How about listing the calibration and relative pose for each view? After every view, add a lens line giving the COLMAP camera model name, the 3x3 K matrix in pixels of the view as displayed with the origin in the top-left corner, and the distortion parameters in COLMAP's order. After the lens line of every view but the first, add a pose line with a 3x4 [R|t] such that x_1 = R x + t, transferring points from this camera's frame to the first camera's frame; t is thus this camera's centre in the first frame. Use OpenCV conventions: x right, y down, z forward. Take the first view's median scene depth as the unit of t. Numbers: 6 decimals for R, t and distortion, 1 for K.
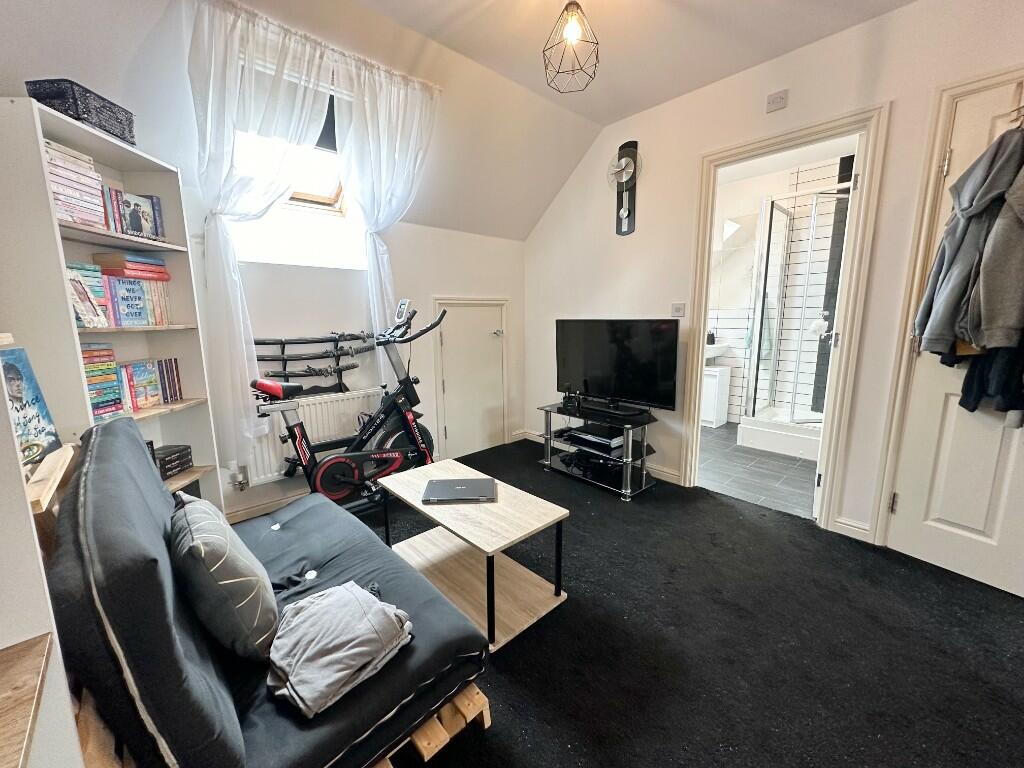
lens RADIAL K [[407.6, 0, 512.6], [0, 407.6, 382.2], [0, 0, 1]] dist [-0.001684, 0.000032]
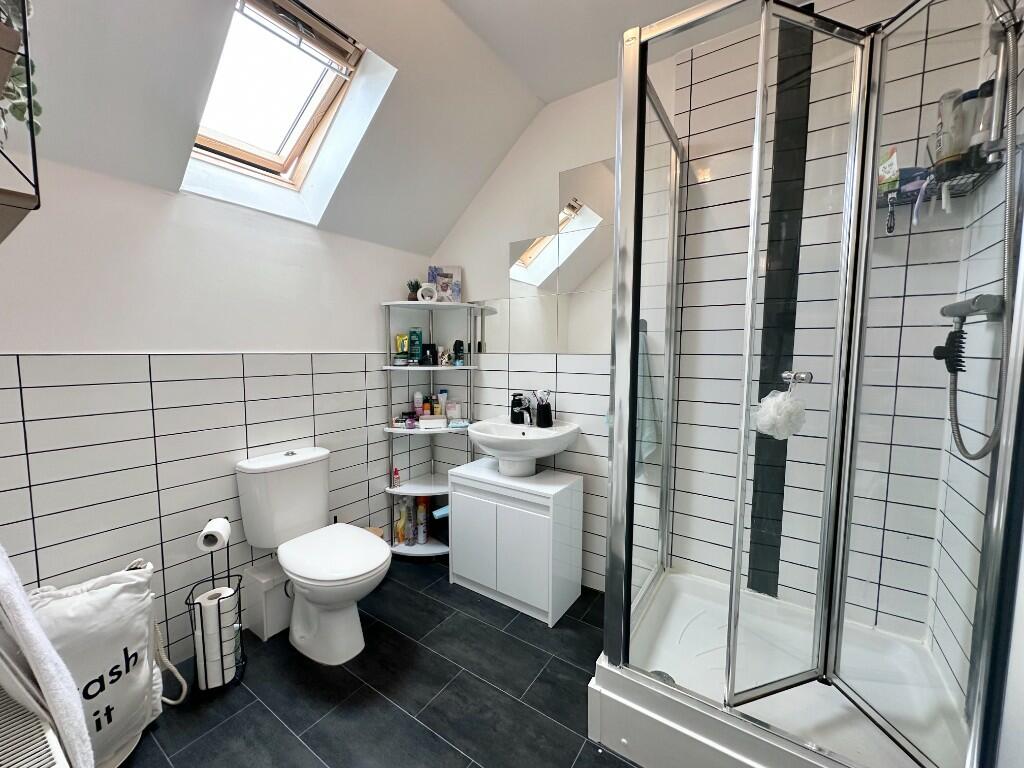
lens RADIAL K [[407.6, 0, 512.6], [0, 407.6, 382.2], [0, 0, 1]] dist [-0.001684, 0.000032]
pose [[0.978735, -0.008056, 0.204971, 0.369778], [0.024729, 0.996575, -0.078912, -0.115062], [-0.203633, 0.082302, 0.975582, 0.563237]]
